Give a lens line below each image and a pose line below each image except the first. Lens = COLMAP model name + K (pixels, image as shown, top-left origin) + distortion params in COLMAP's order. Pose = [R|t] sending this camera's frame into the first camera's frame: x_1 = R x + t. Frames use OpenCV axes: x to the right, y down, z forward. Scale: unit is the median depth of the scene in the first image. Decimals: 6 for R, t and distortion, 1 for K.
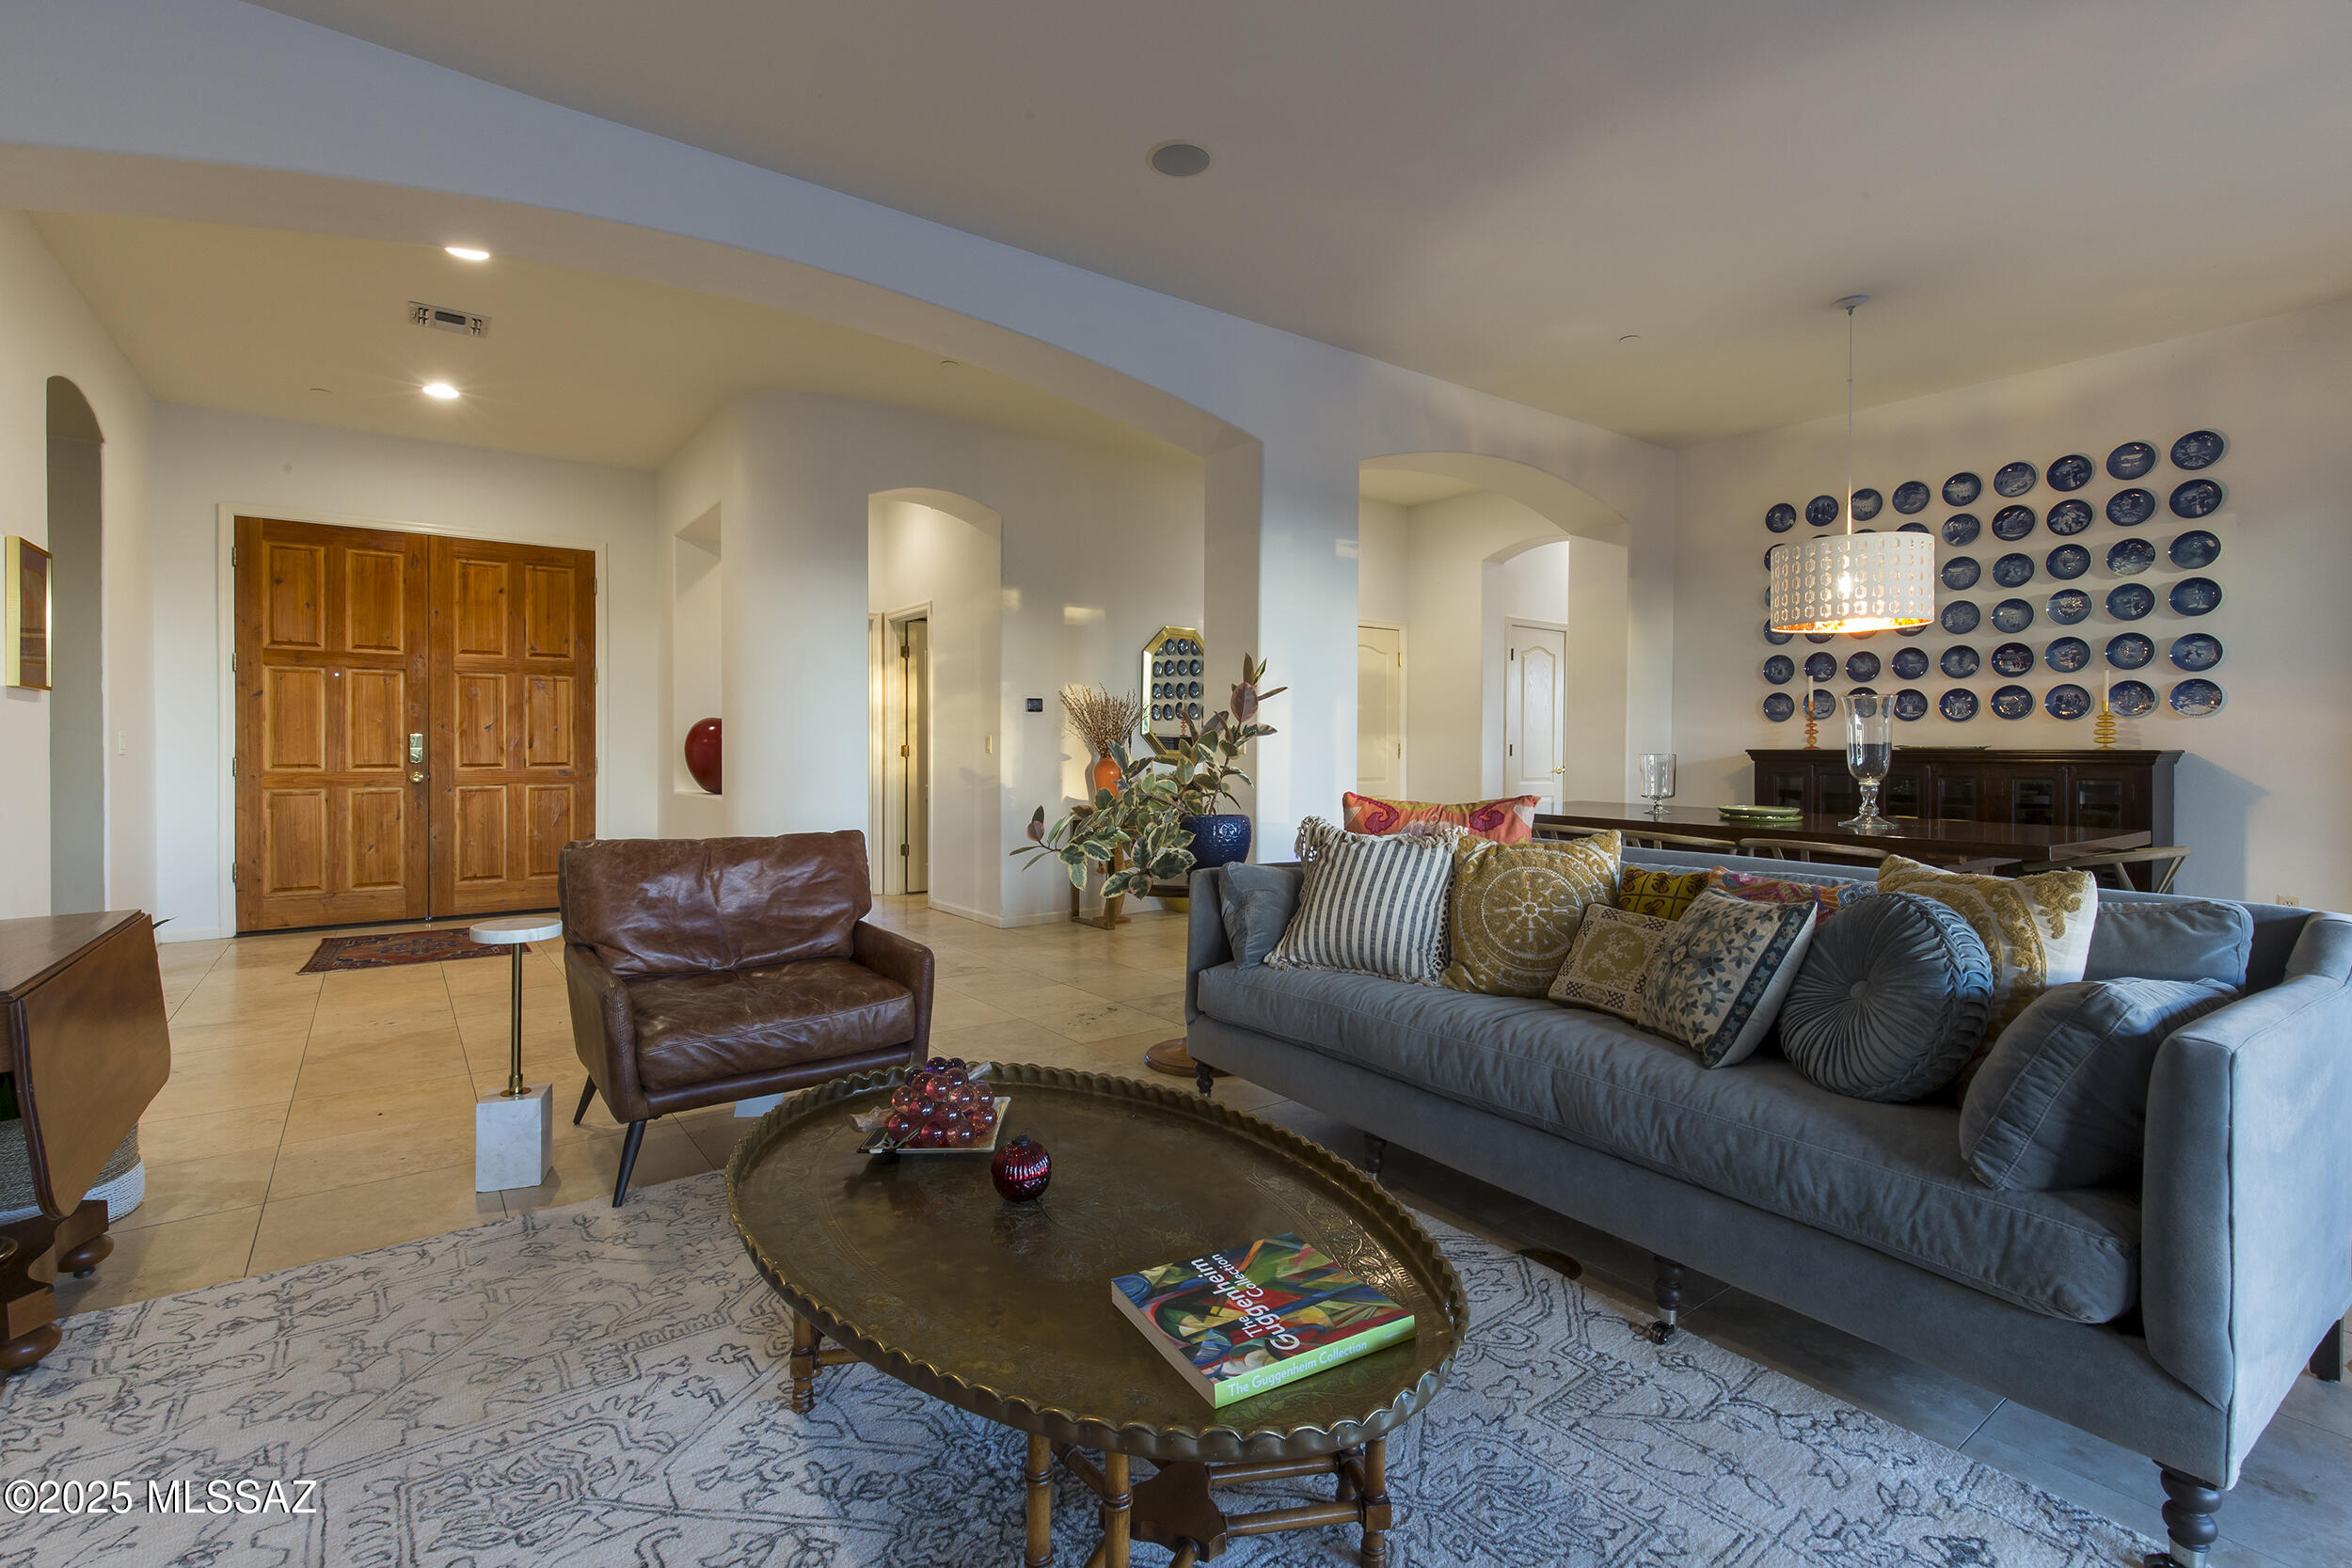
lens RADIAL K [[1071.1, 0, 1171.2], [0, 1071.1, 753.5], [0, 0, 1]] dist [0.003492, 0.000954]
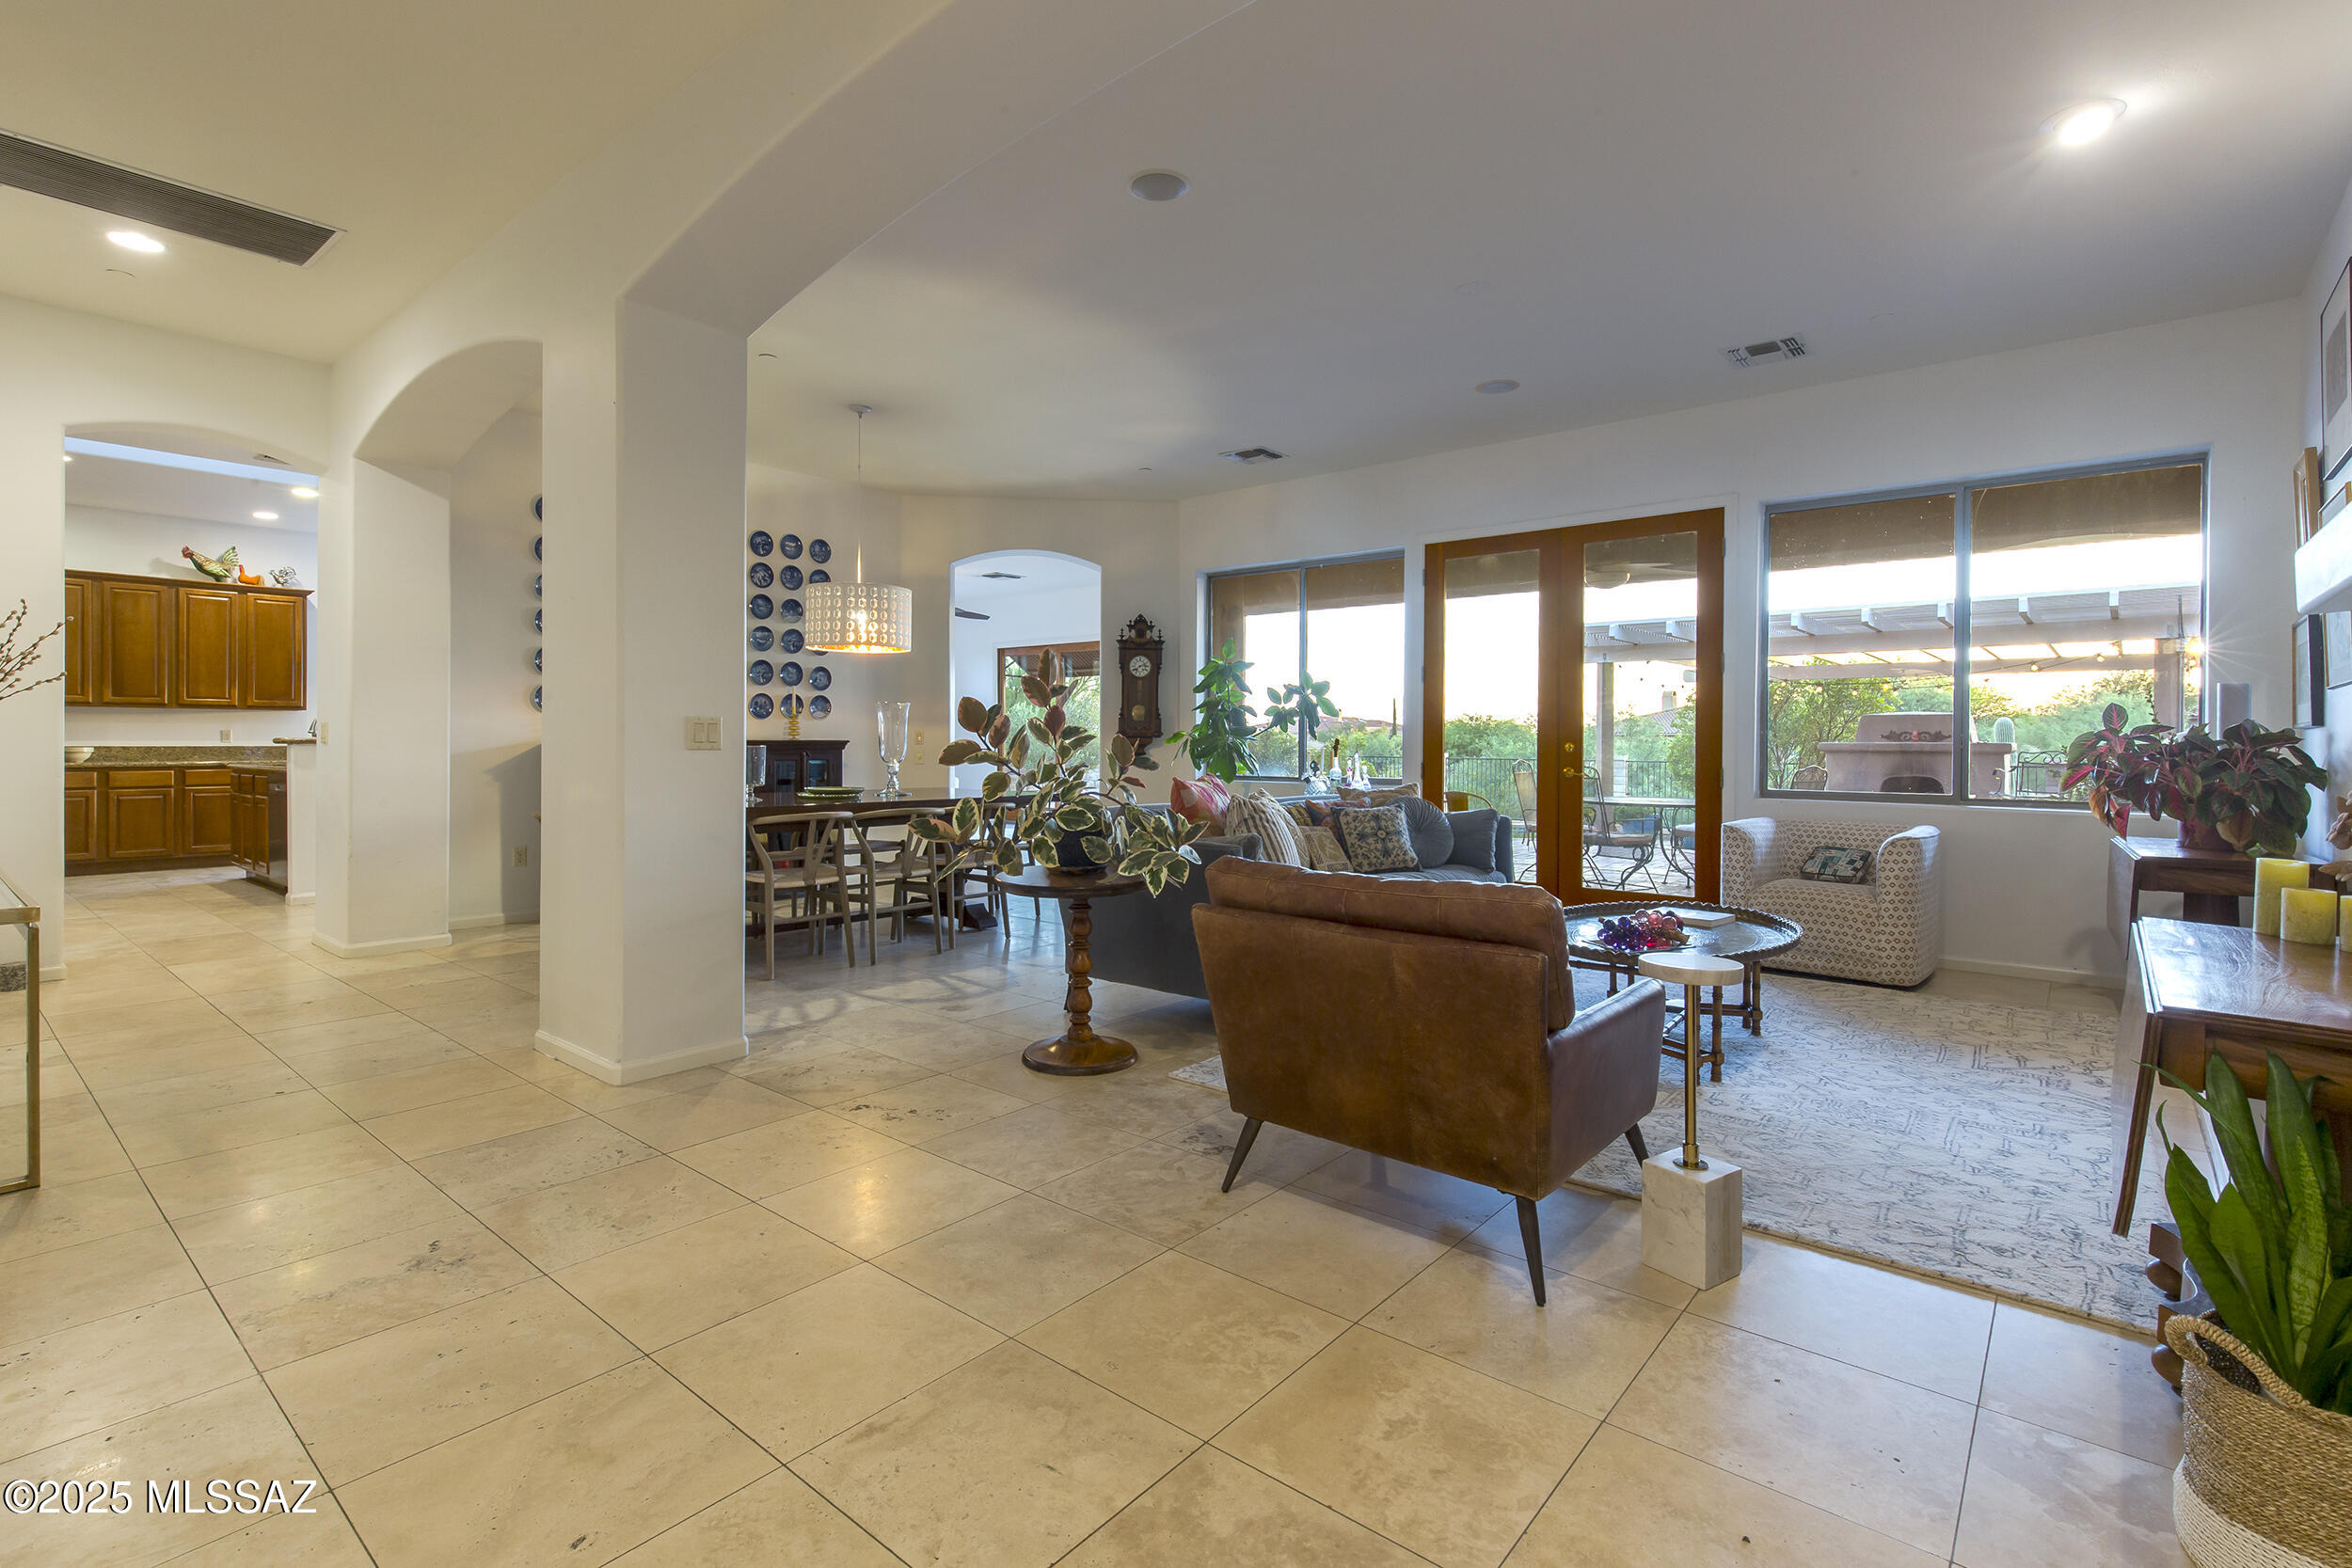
lens RADIAL K [[1071.1, 0, 1186.4], [0, 1071.1, 744.8], [0, 0, 1]] dist [0.003492, 0.000954]
pose [[-0.238387, -0.004850, 0.971158, -0.660271], [-0.004521, 0.999982, 0.003884, -0.004508], [-0.971160, -0.003464, -0.238404, 0.788639]]
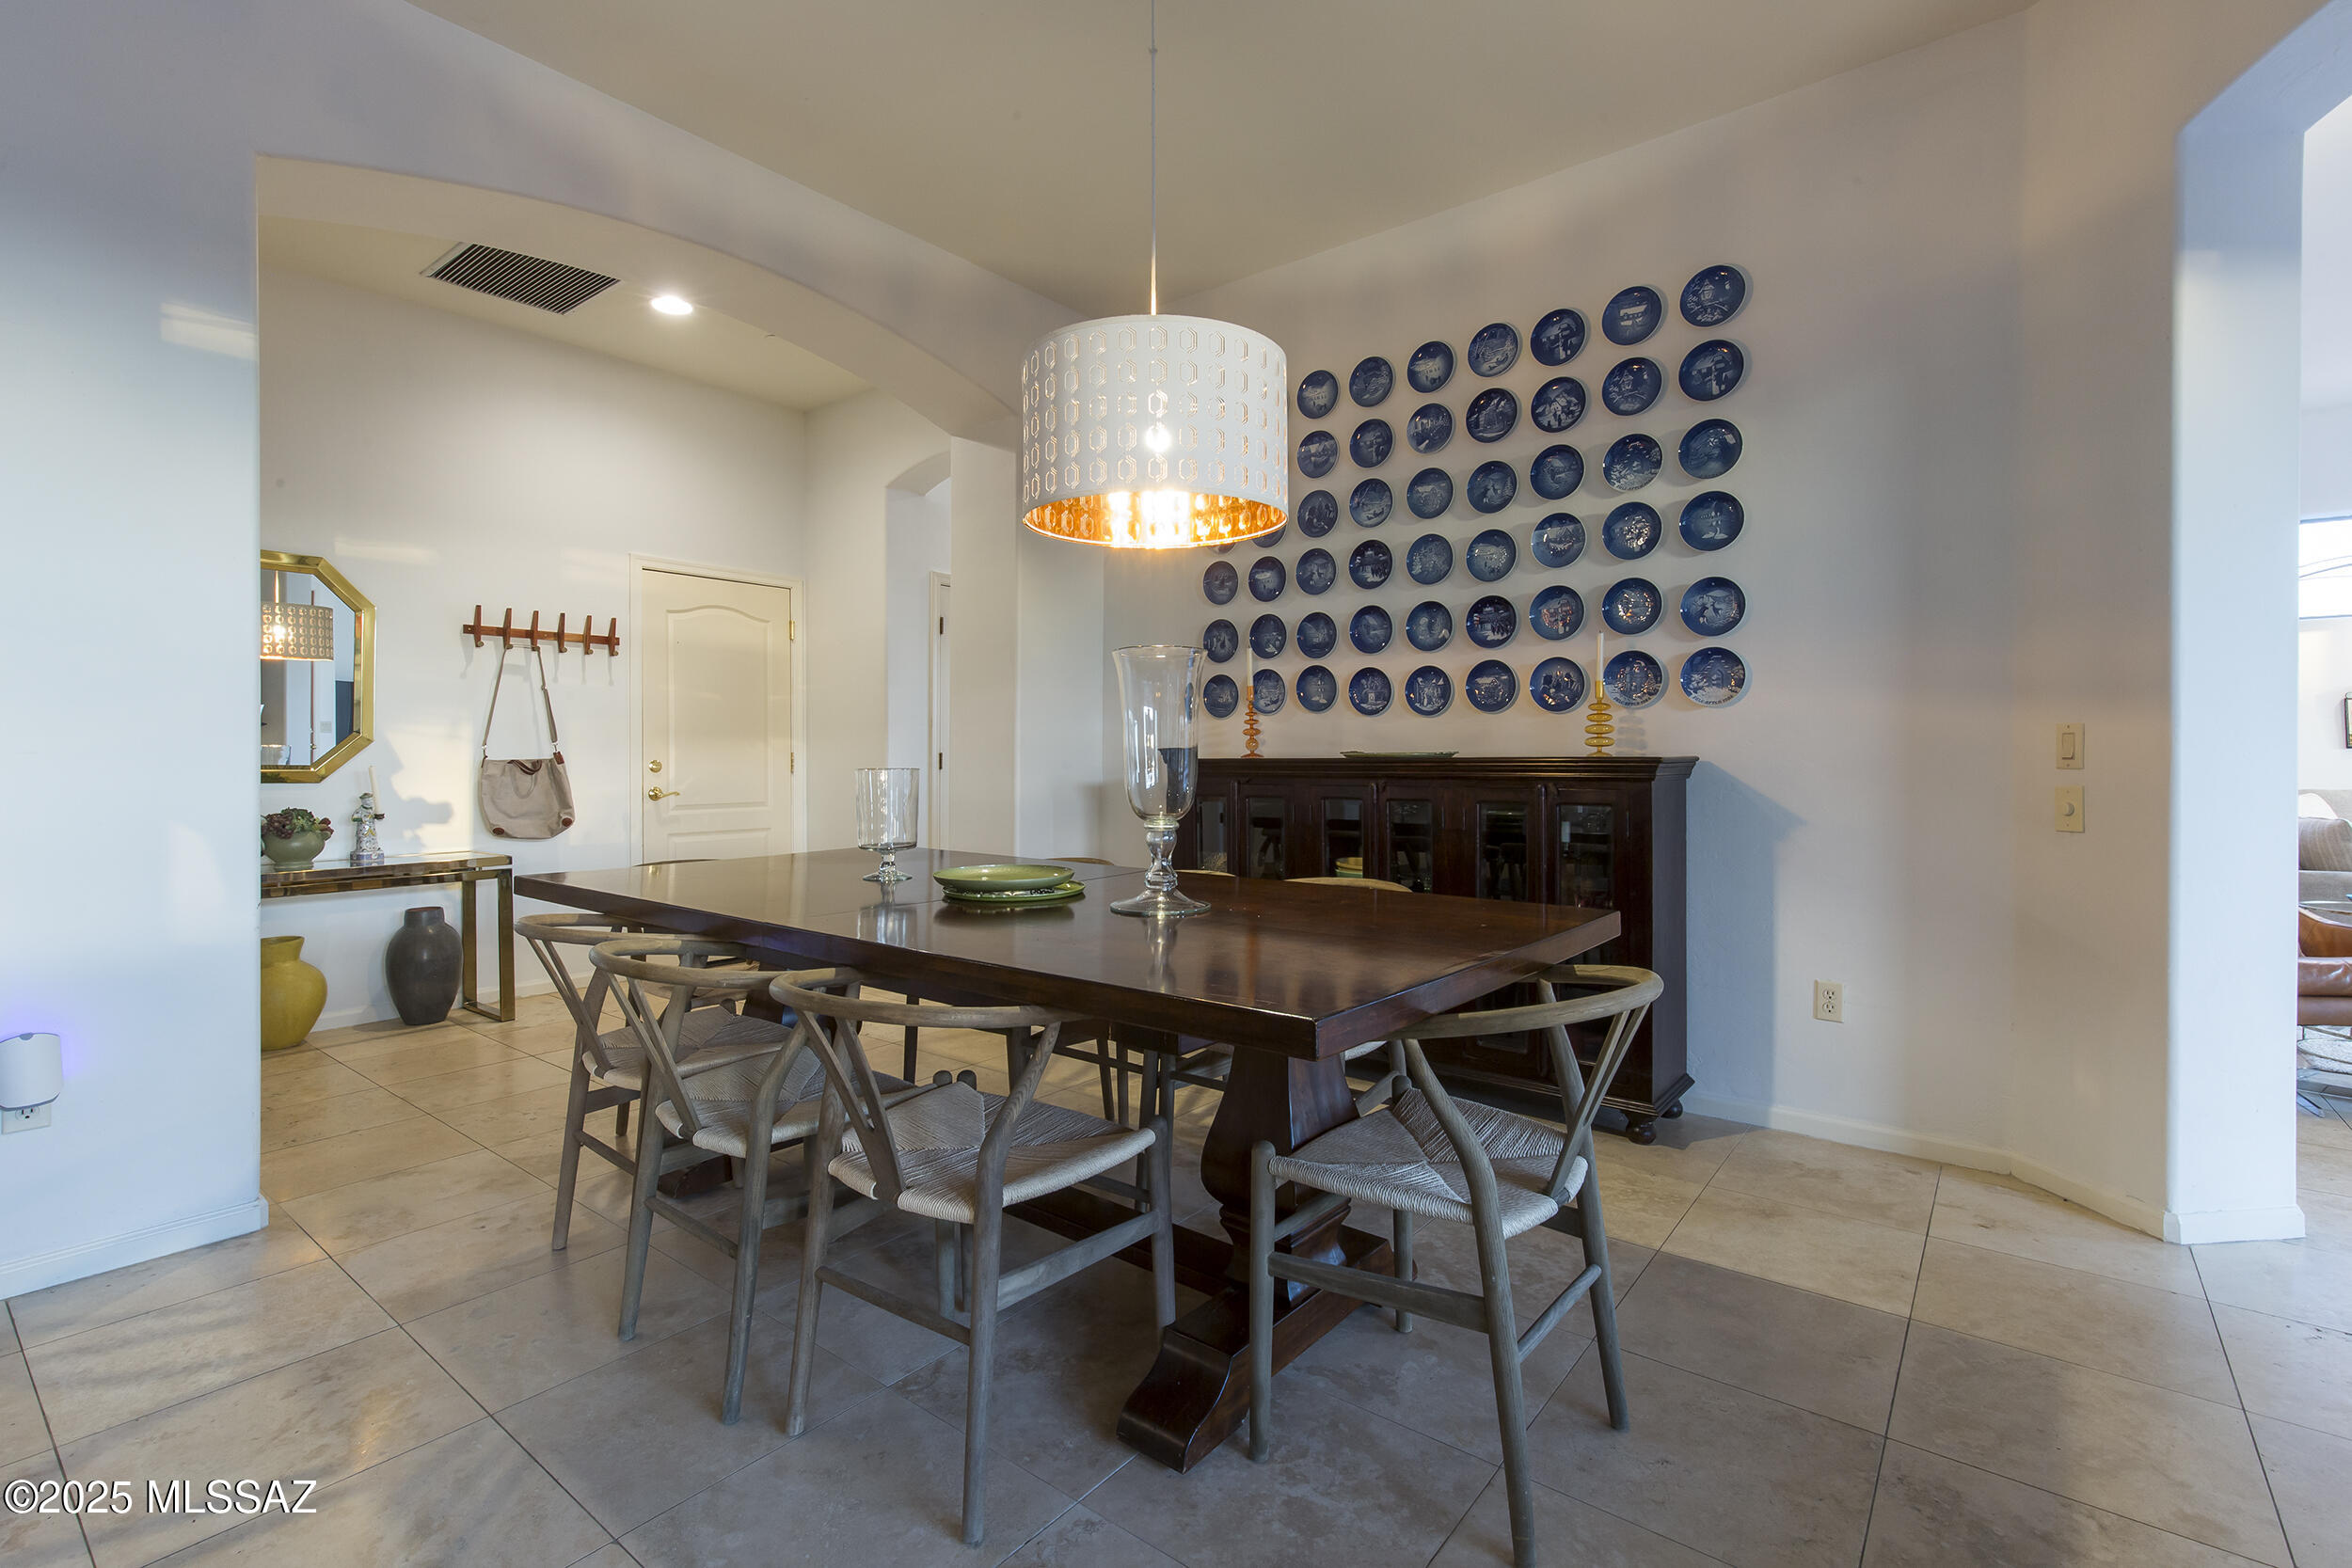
lens RADIAL K [[1071.1, 0, 1172.3], [0, 1071.1, 768.9], [0, 0, 1]] dist [0.003492, 0.000954]
pose [[0.964544, -0.006485, 0.263843, 0.430641], [0.005474, 0.999975, 0.004568, -0.000521], [-0.263866, -0.002962, 0.964555, 0.425355]]
